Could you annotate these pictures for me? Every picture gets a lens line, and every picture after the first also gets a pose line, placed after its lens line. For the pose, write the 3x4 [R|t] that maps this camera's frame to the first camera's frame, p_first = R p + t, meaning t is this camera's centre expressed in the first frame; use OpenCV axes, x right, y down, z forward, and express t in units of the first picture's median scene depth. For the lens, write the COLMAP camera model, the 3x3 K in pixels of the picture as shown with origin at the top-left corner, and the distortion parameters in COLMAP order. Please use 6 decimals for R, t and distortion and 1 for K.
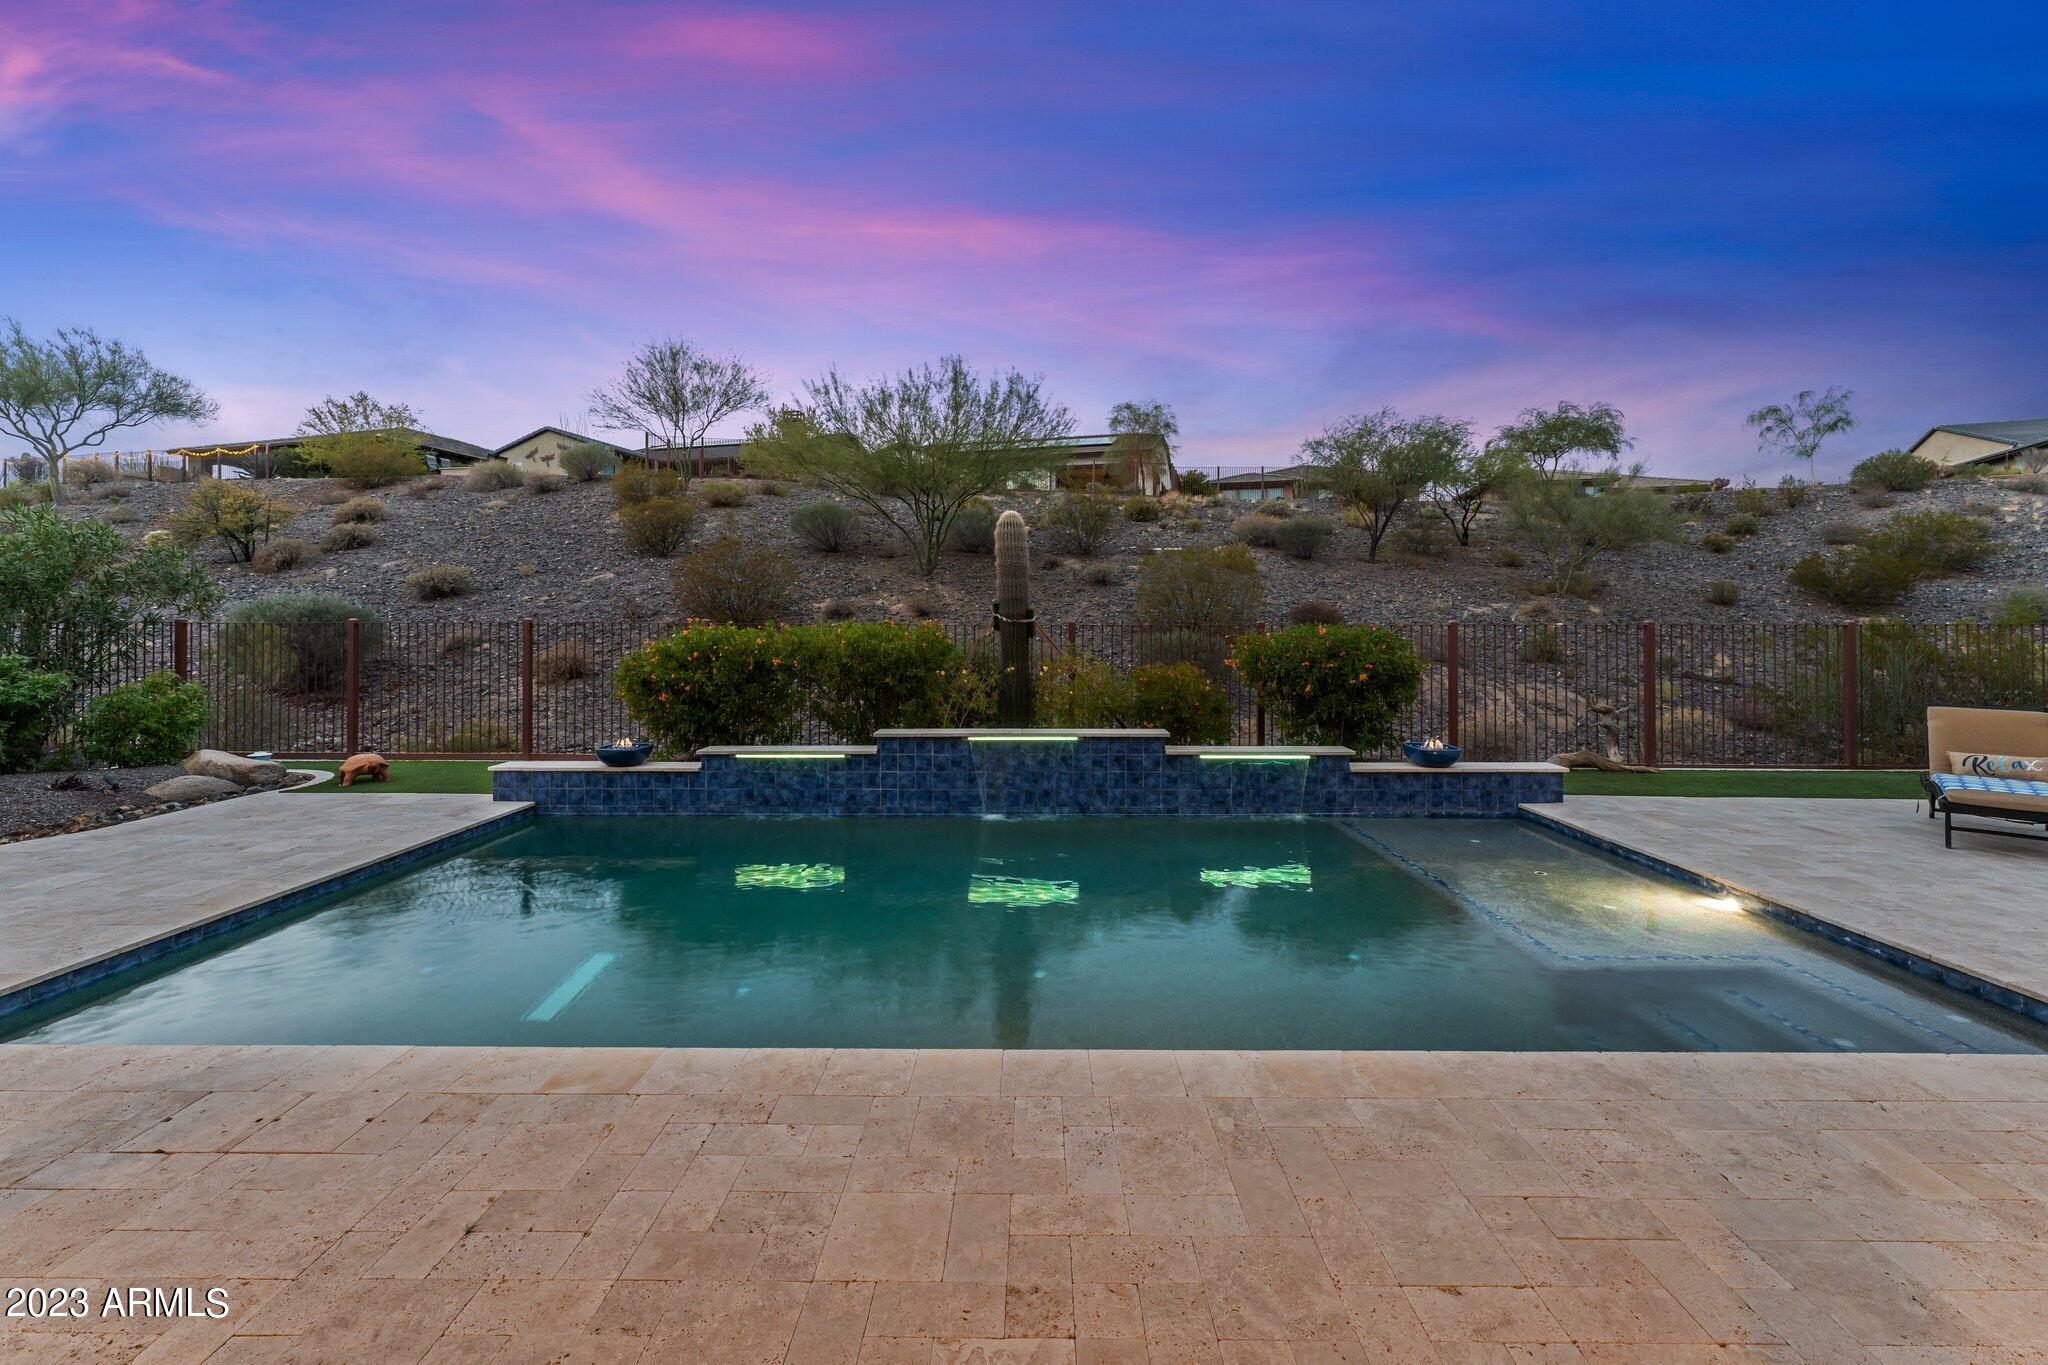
lens RADIAL K [[839.5, 0, 1016.6], [0, 839.5, 619.5], [0, 0, 1]] dist [0.000070, -0.000011]
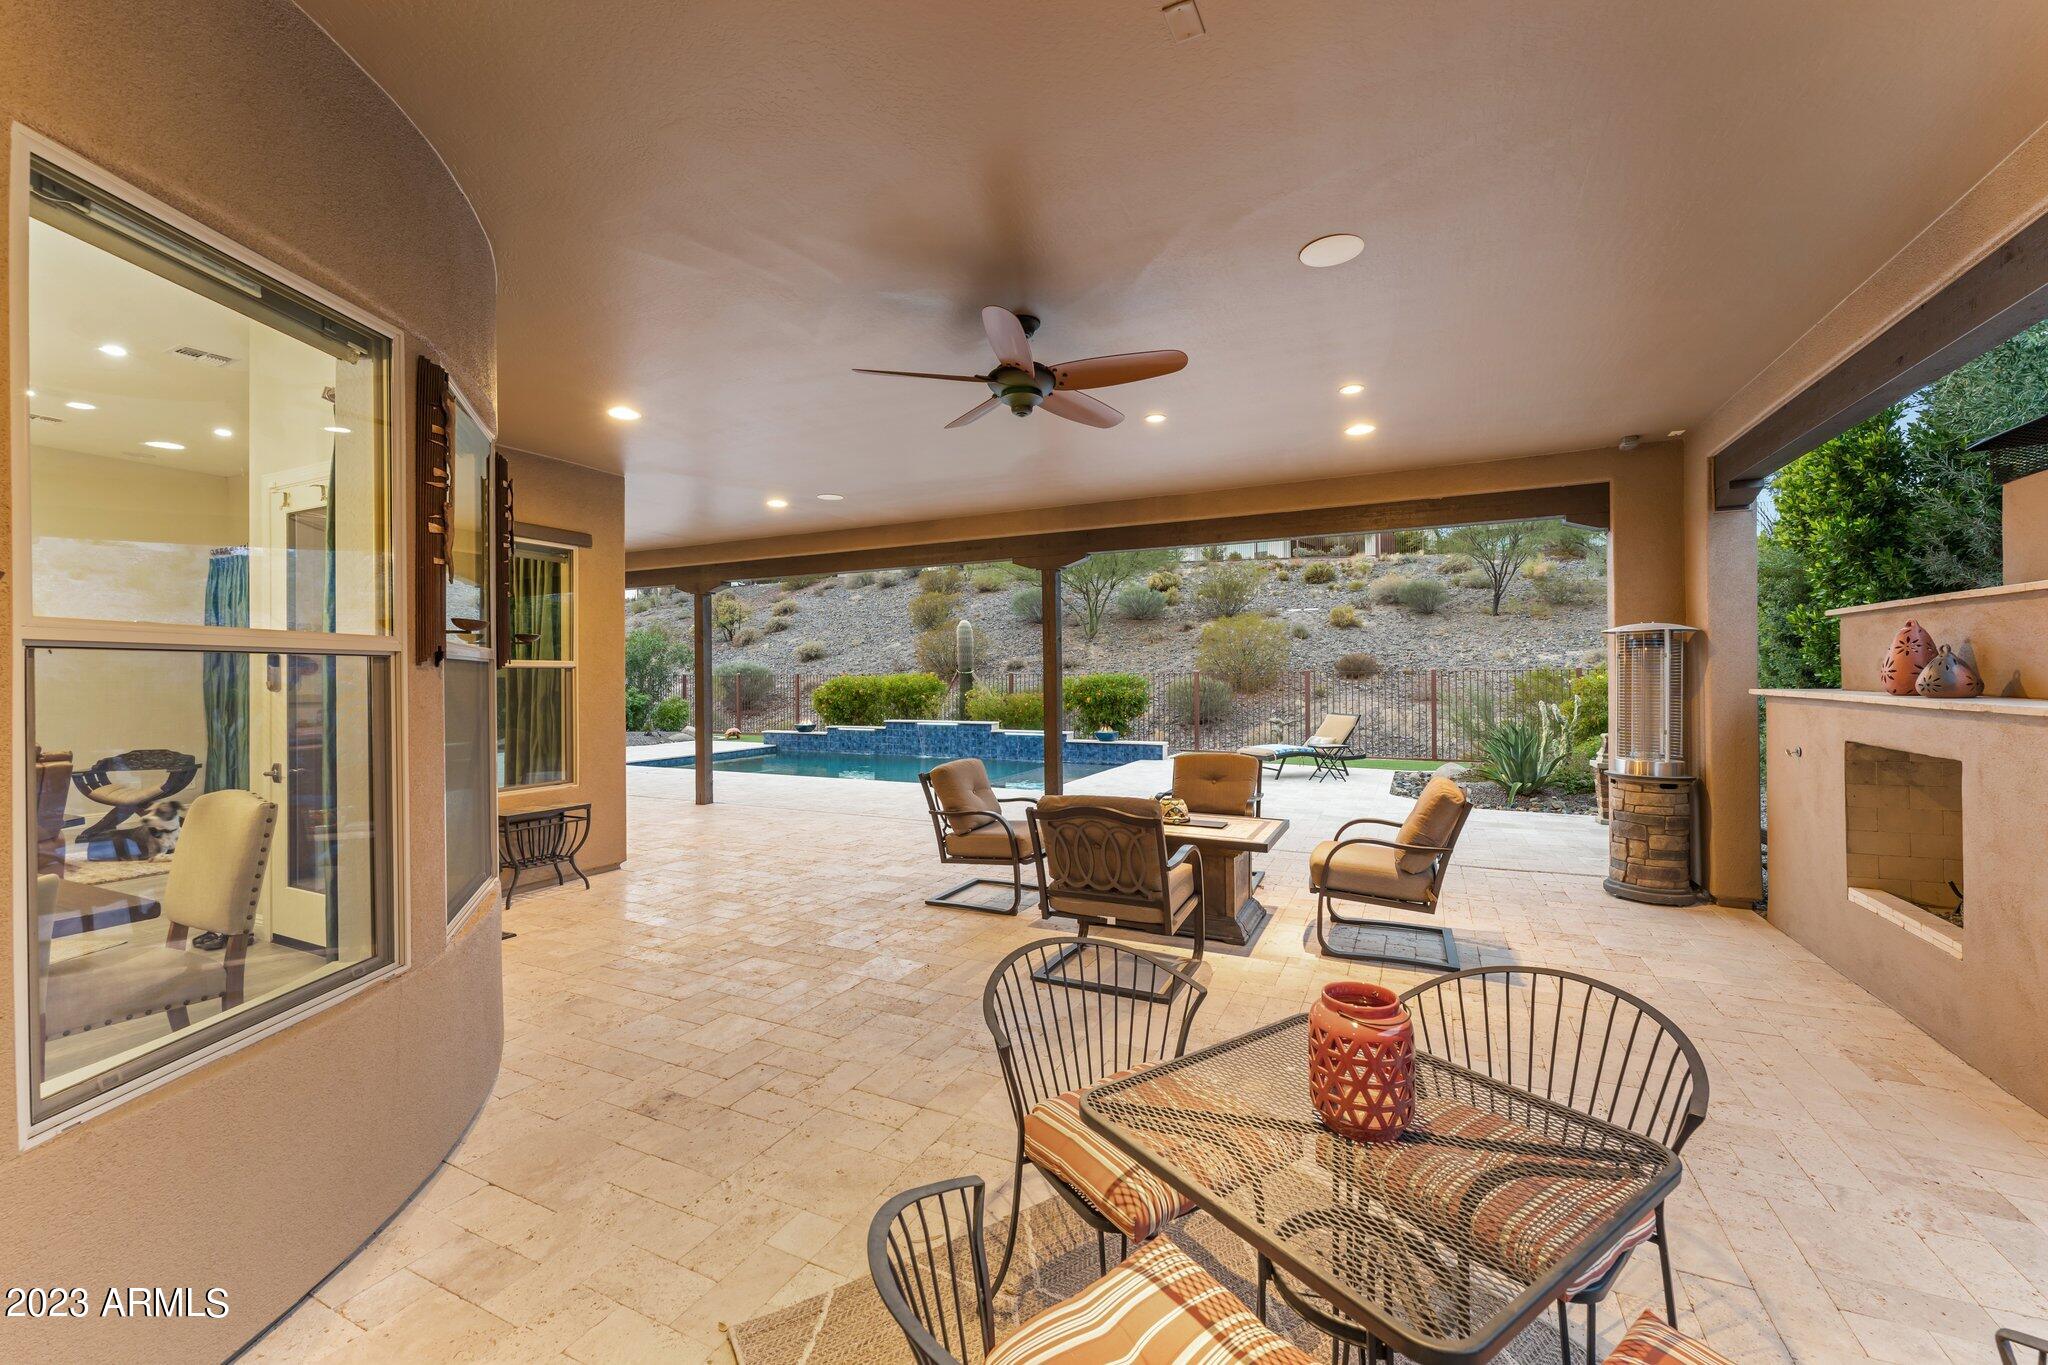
lens RADIAL K [[817.6, 0, 1021.4], [0, 817.6, 687.9], [0, 0, 1]] dist [0.001245, 0.000053]
pose [[0.902954, 0.000989, -0.429736, 1.182960], [0.009936, 0.999682, 0.023178, -0.007810], [0.429622, -0.025198, 0.902657, -0.935319]]
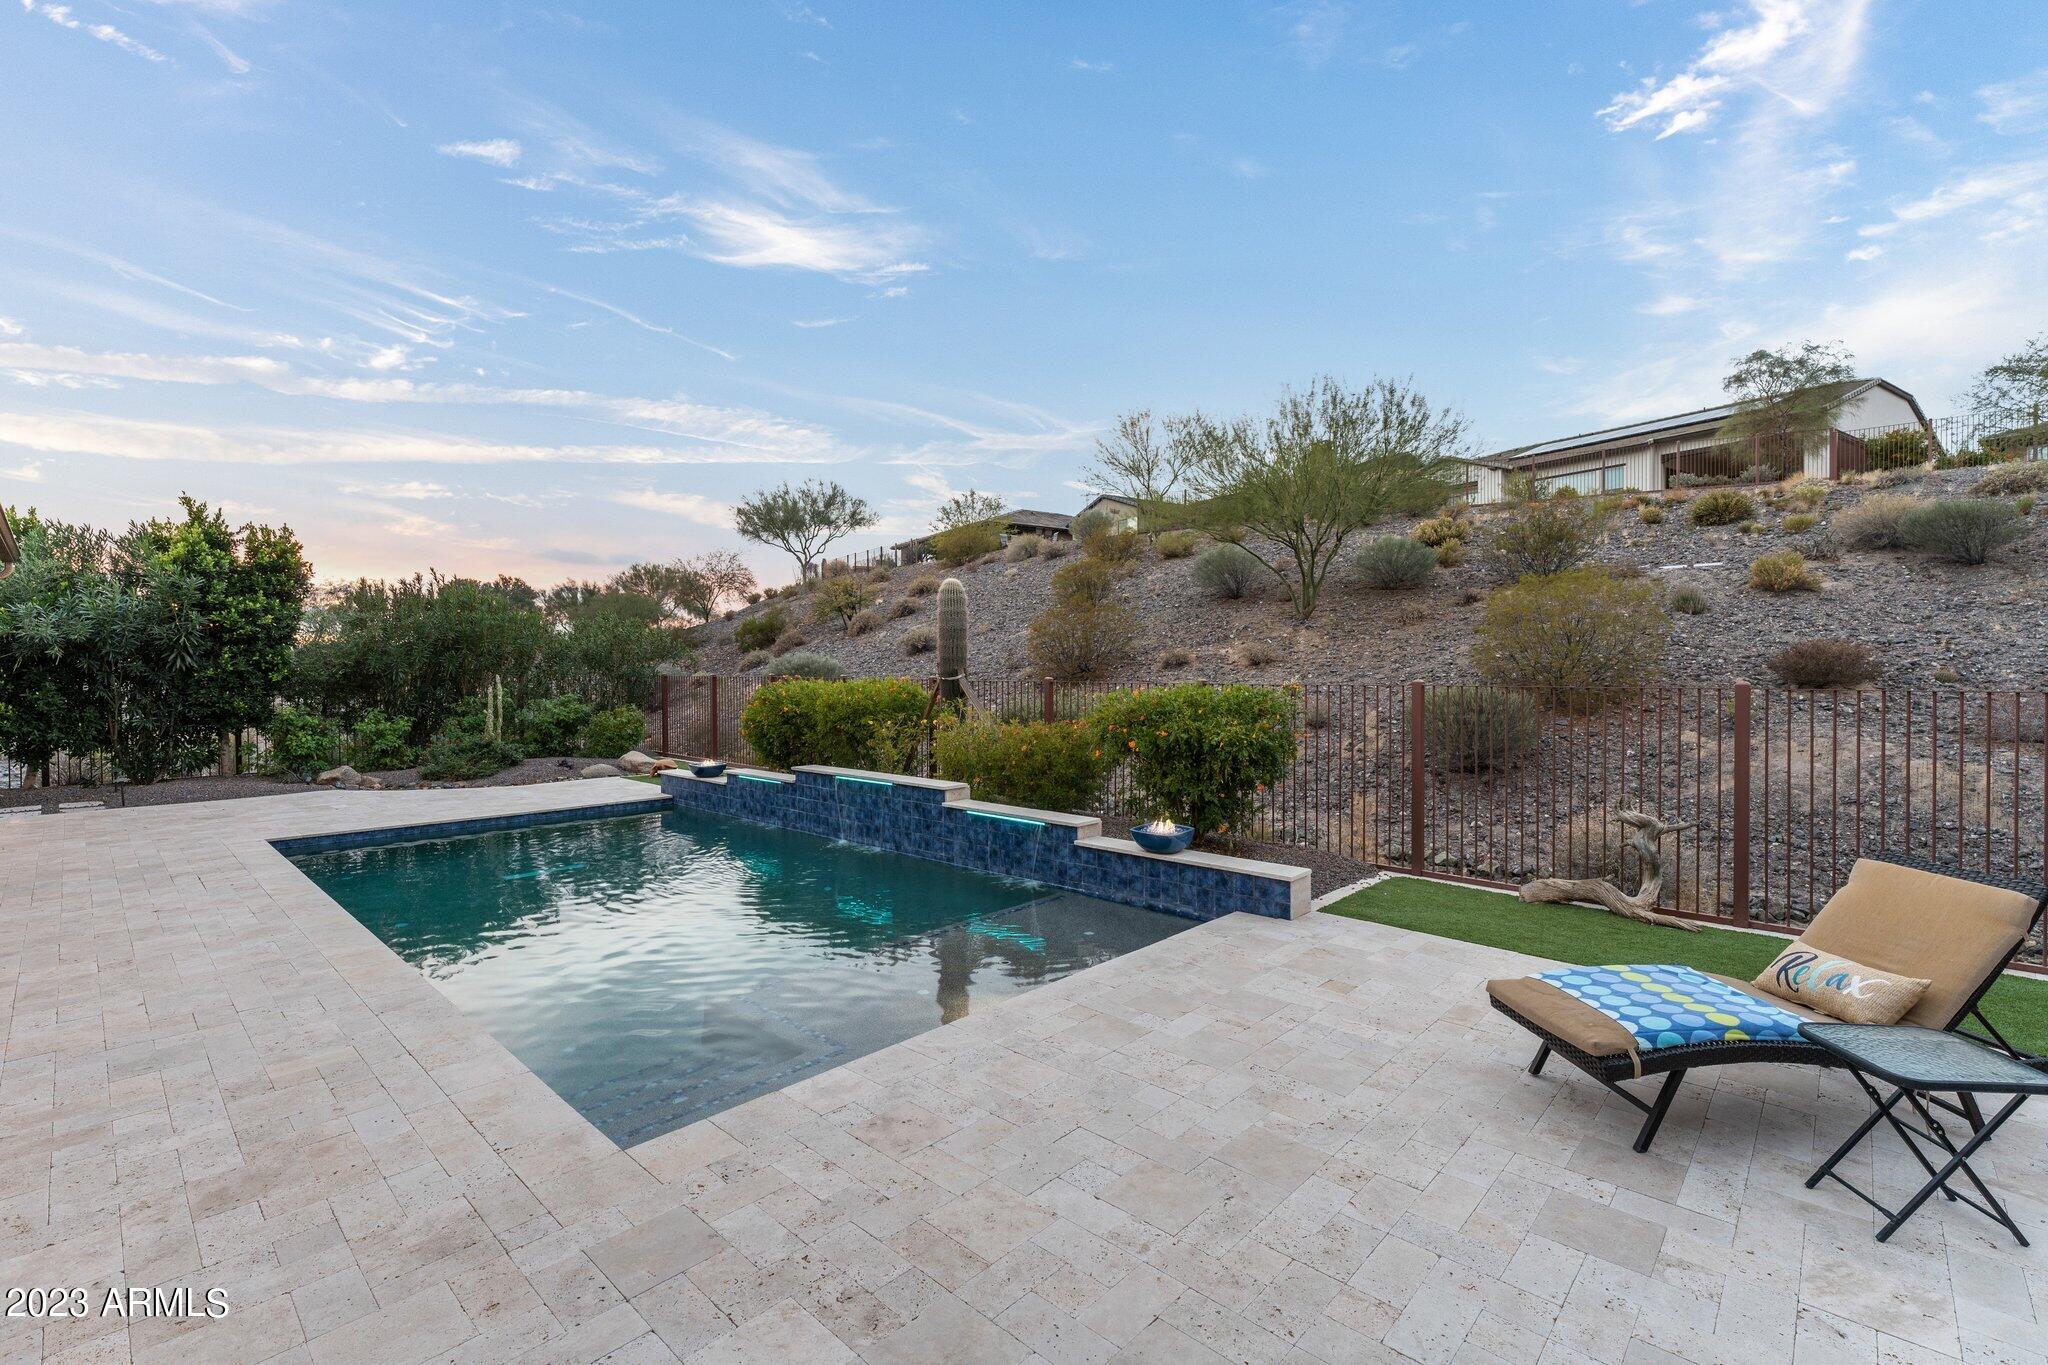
lens RADIAL K [[895.3, 0, 1024.0], [0, 895.3, 682.5], [0, 0, 1]] dist [-0.002521, 0.000062]
pose [[0.736841, 0.008382, -0.676014, 1.013799], [0.007440, 0.999762, 0.020506, -0.019474], [0.676025, -0.020139, 0.736603, 0.228781]]
